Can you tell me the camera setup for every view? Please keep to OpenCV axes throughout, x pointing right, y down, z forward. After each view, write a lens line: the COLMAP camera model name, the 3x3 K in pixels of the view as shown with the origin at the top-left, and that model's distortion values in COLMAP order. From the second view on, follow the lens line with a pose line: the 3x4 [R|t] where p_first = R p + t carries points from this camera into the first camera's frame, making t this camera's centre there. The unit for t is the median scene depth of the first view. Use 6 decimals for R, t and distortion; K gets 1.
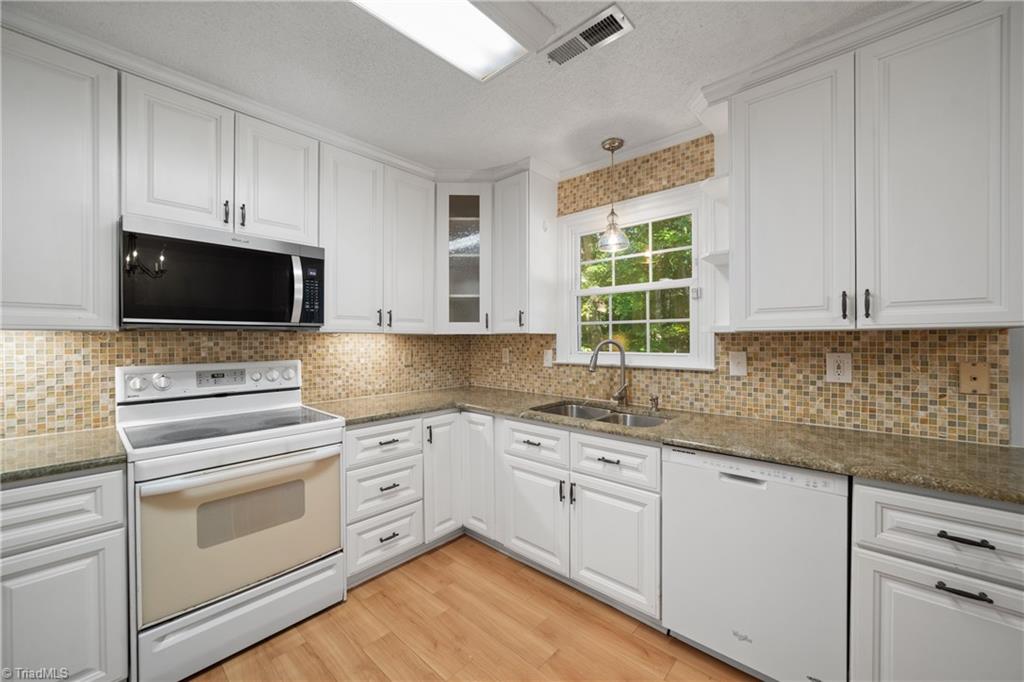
lens RADIAL K [[395.6, 0, 528.2], [0, 395.6, 341.6], [0, 0, 1]] dist [-0.009559, 0.002729]
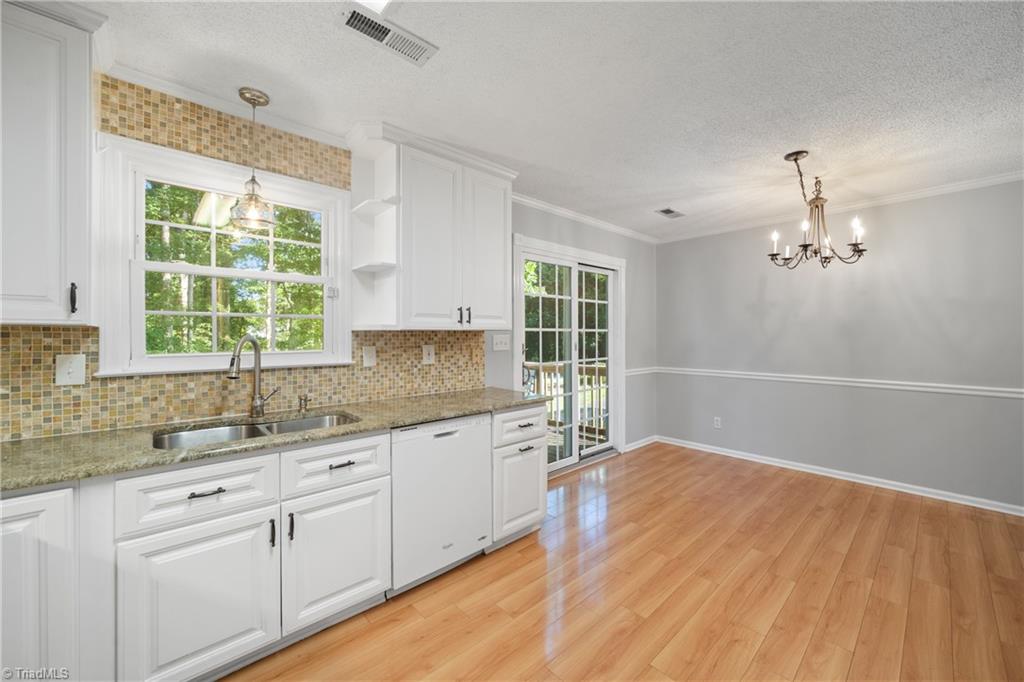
lens RADIAL K [[395.6, 0, 516.0], [0, 395.6, 335.7], [0, 0, 1]] dist [-0.009559, 0.002729]
pose [[0.107367, 0.001199, 0.994219, -0.590202], [0.006860, 0.999975, -0.001947, -0.001141], [-0.994196, 0.007029, 0.107356, 0.418016]]
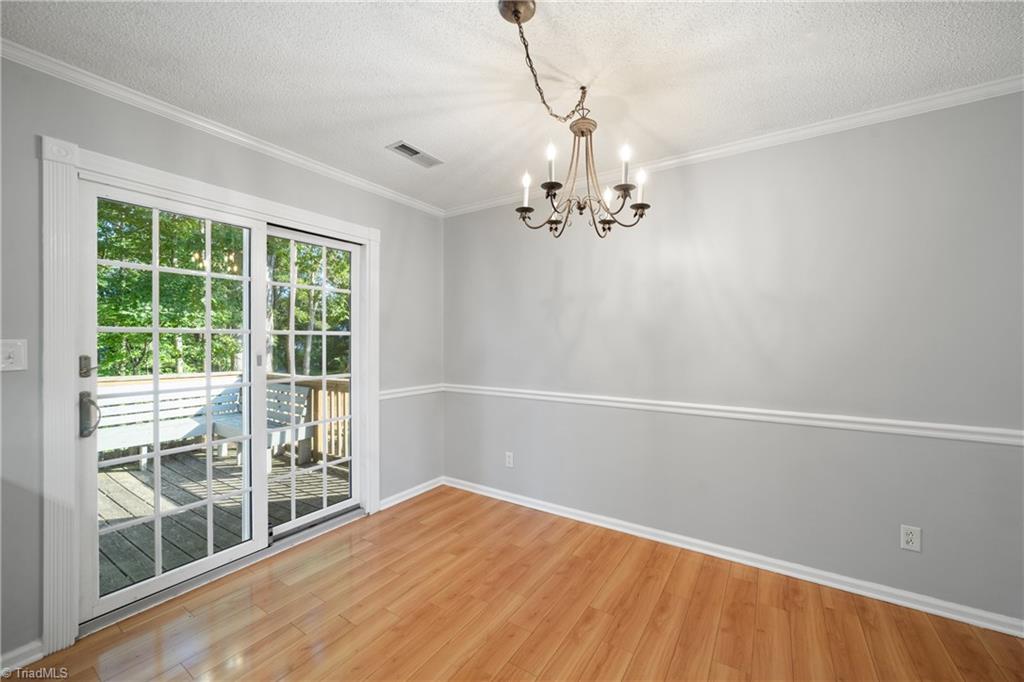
lens RADIAL K [[395.6, 0, 512.5], [0, 395.6, 337.9], [0, 0, 1]] dist [-0.009559, 0.002729]
pose [[-0.135014, 0.008753, 0.990805, 0.064712], [0.004183, 0.999957, -0.008264, 0.001359], [-0.990835, 0.003029, -0.135045, -0.216706]]
